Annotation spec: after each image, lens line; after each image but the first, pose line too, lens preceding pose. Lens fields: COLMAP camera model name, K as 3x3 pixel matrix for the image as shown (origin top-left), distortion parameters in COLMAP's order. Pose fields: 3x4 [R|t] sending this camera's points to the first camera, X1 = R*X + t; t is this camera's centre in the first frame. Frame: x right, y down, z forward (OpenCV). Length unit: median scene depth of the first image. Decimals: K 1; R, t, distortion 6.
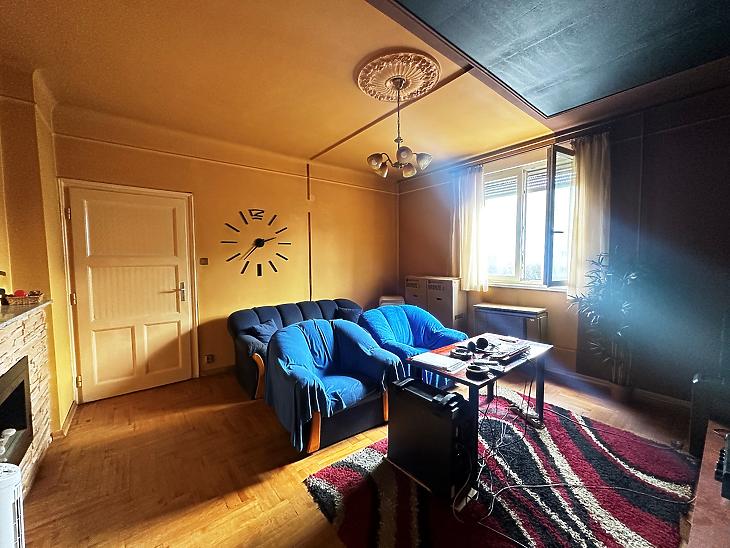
lens RADIAL K [[292.4, 0, 363.6], [0, 292.4, 274.7], [0, 0, 1]] dist [0.002099, 0.000114]
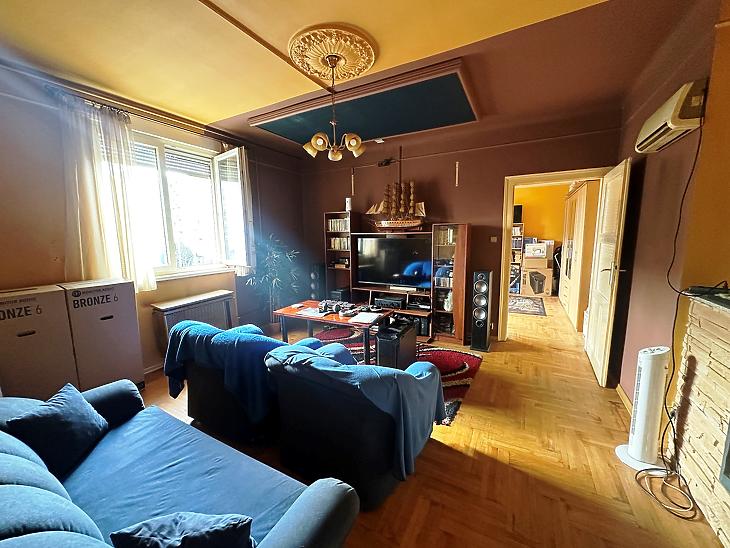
lens RADIAL K [[292.4, 0, 365.0], [0, 292.4, 275.0], [0, 0, 1]] dist [0.002099, 0.000114]
pose [[-0.392115, -0.111597, 0.913122, -1.078320], [0.067848, 0.986403, 0.149689, -0.120000], [-0.917411, 0.120648, -0.379212, 1.660184]]
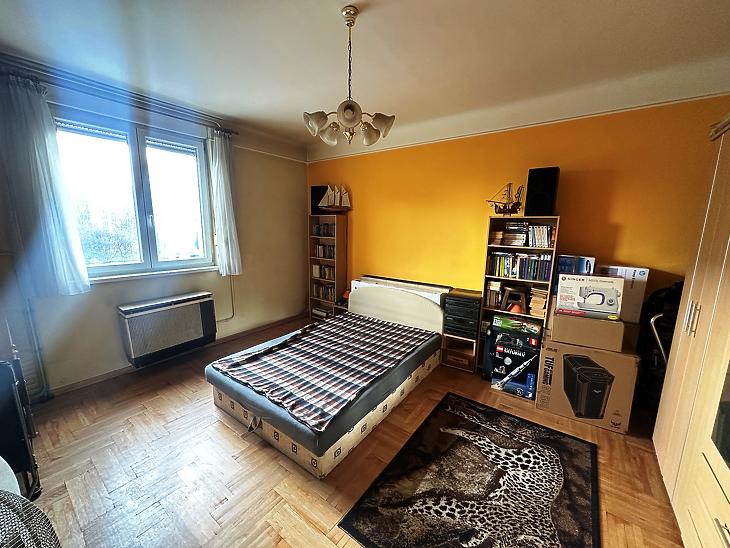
lens RADIAL K [[292.4, 0, 364.3], [0, 292.4, 275.7], [0, 0, 1]] dist [0.002099, 0.000114]
pose [[-0.257663, -0.167335, 0.951635, -0.810174], [0.041488, 0.982065, 0.183919, -0.115412], [-0.965344, 0.086870, -0.246099, 1.300301]]
